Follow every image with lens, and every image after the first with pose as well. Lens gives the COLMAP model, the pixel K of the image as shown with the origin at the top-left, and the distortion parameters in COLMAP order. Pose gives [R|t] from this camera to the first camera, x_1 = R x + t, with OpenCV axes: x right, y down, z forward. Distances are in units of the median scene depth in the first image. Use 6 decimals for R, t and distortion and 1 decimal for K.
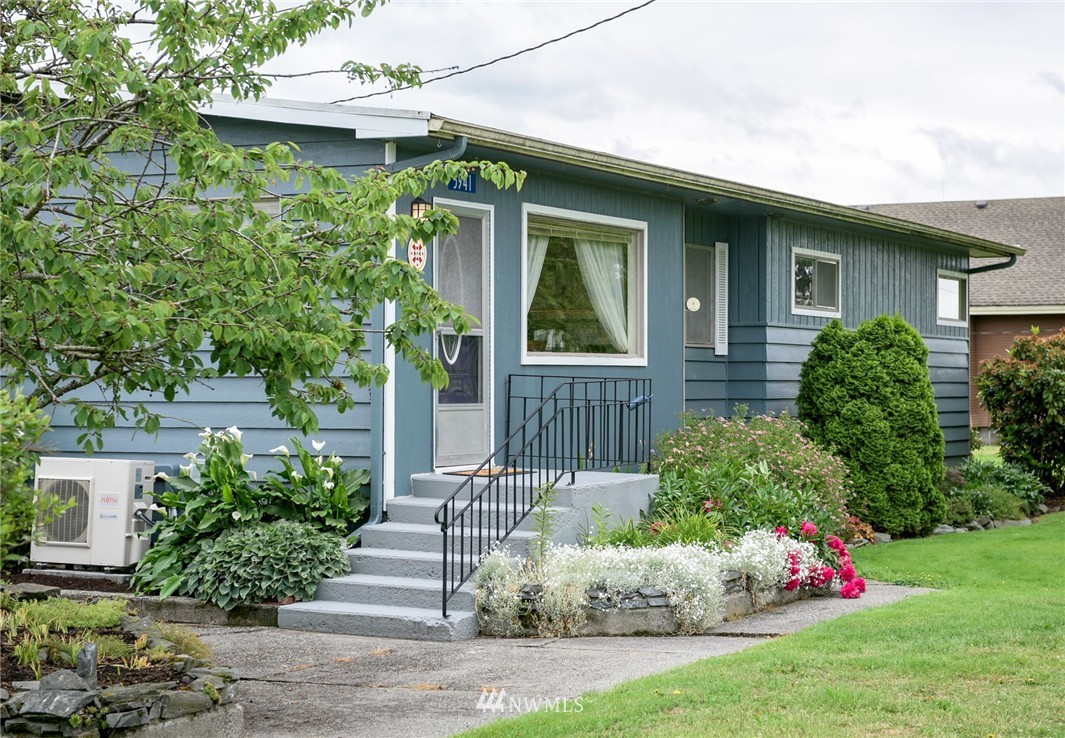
lens RADIAL K [[2239.9, 0, 532.8], [0, 2239.9, 368.7], [0, 0, 1]] dist [-0.054653, 0.000000]
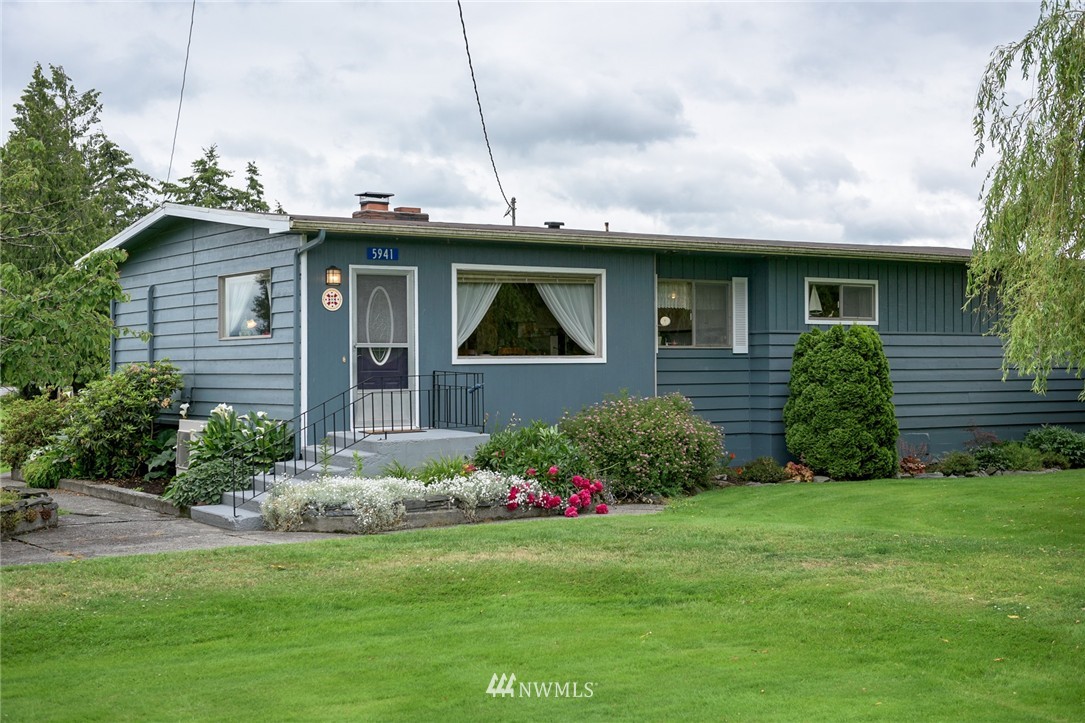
lens RADIAL K [[1476.1, 0, 540.4], [0, 1476.1, 363.1], [0, 0, 1]] dist [-0.020782, 0.000000]
pose [[0.873359, -0.009732, -0.486979, 0.562547], [0.012201, 0.999924, 0.001900, -0.003890], [0.486924, -0.007601, 0.873411, 0.106133]]
